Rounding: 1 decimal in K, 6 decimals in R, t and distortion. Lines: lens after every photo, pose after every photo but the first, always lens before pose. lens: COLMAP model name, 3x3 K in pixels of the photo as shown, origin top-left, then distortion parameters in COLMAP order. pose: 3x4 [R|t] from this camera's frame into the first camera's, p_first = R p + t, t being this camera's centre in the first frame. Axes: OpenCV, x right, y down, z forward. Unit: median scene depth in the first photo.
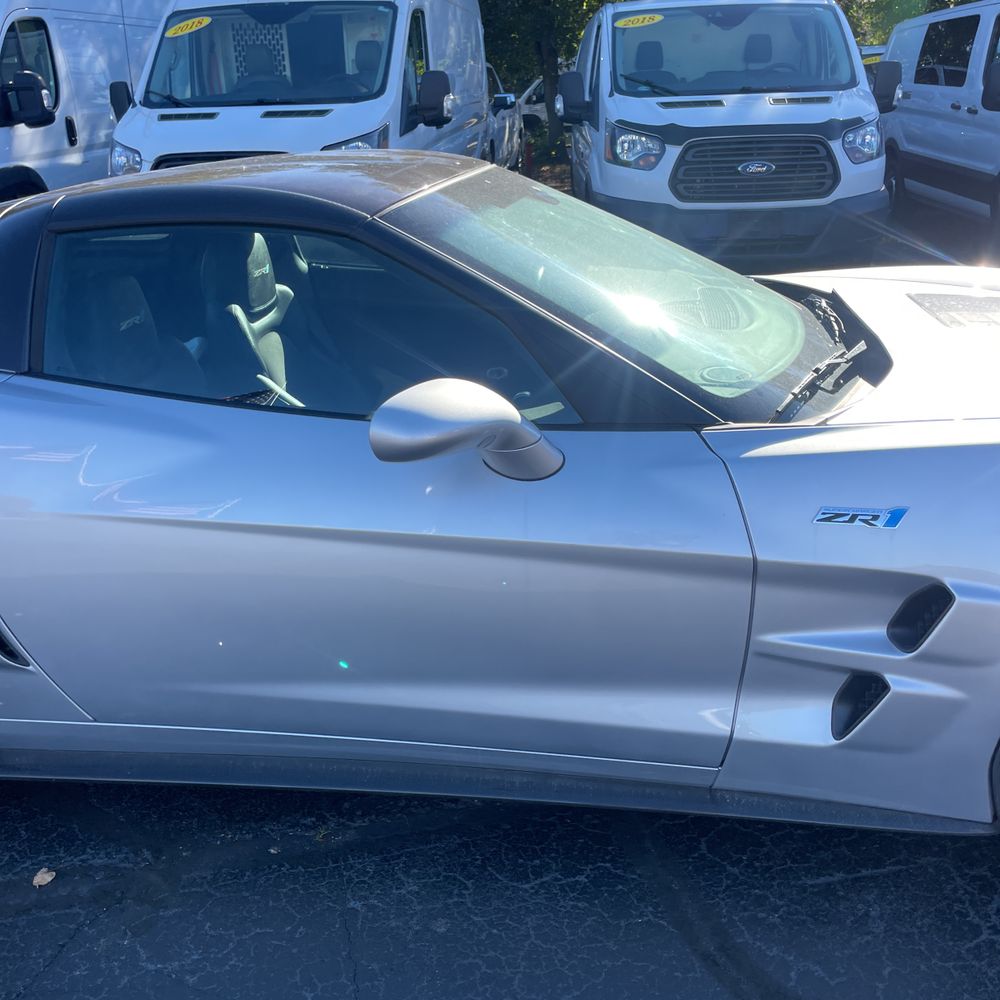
lens RADIAL K [[1010.0, 0, 498.6], [0, 1010.0, 488.9], [0, 0, 1]] dist [0.084271, -0.126077]
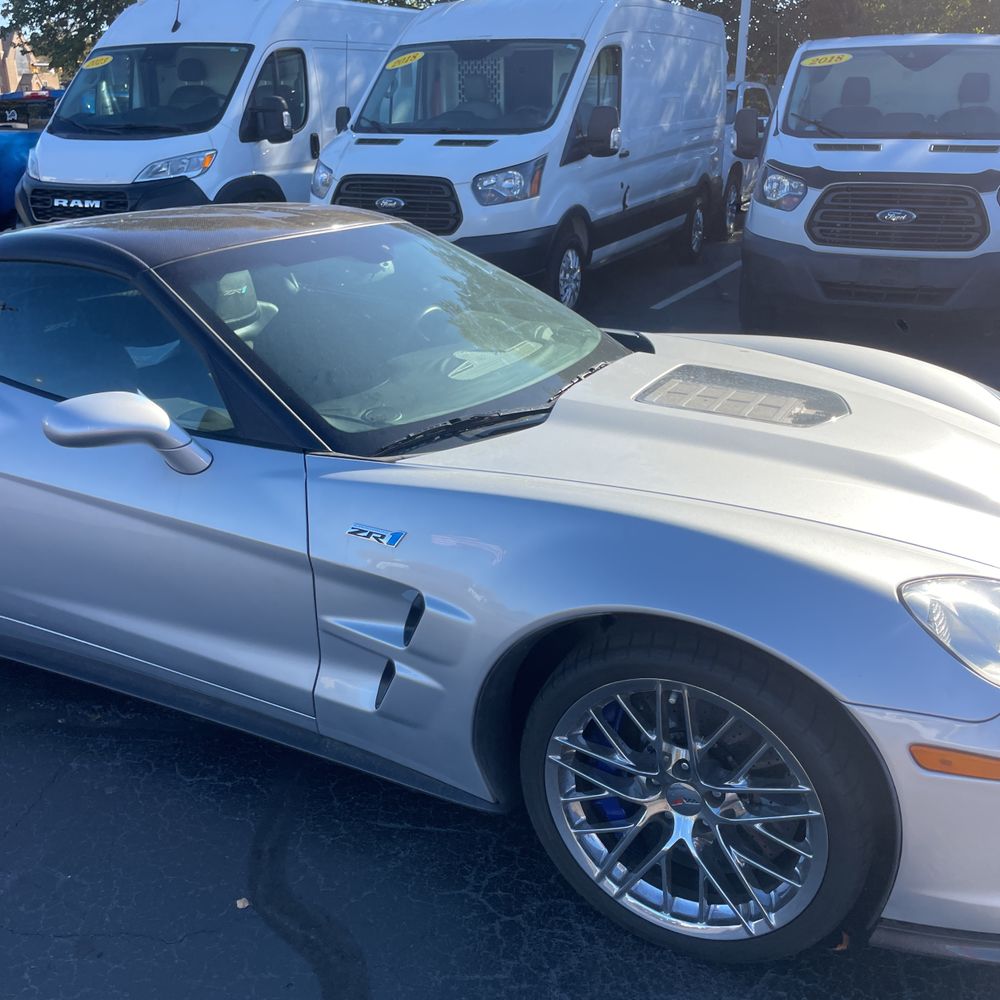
lens RADIAL K [[1010.0, 0, 498.6], [0, 1010.0, 488.9], [0, 0, 1]] dist [0.084271, -0.126077]
pose [[0.946045, 0.140588, -0.291950, 0.204668], [-0.141387, 0.989782, 0.018472, -0.017858], [0.291564, 0.023802, 0.956255, -0.043359]]
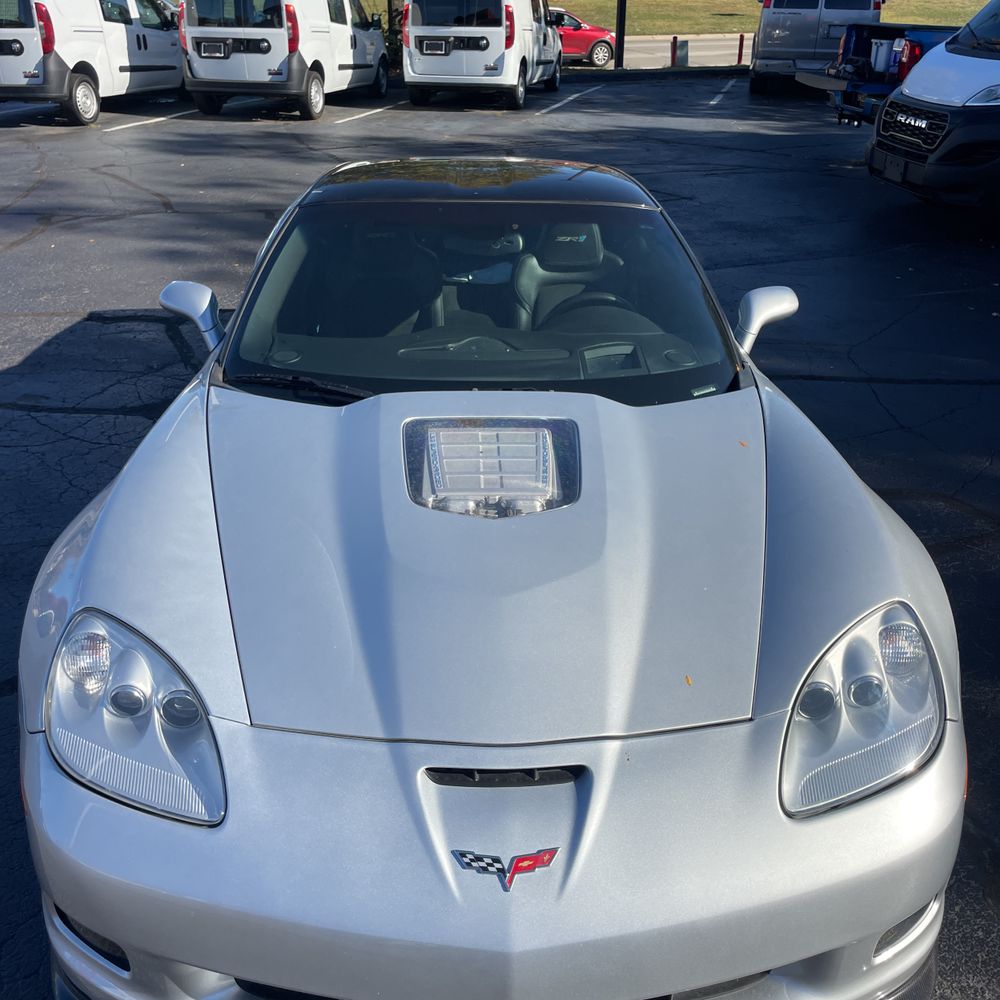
lens RADIAL K [[1010.0, 0, 498.6], [0, 1010.0, 488.9], [0, 0, 1]] dist [0.084271, -0.126077]
pose [[0.169637, 0.479635, -0.860914, 0.480893], [-0.365450, 0.841908, 0.397037, -0.194952], [0.915243, 0.247269, 0.318101, 0.245193]]
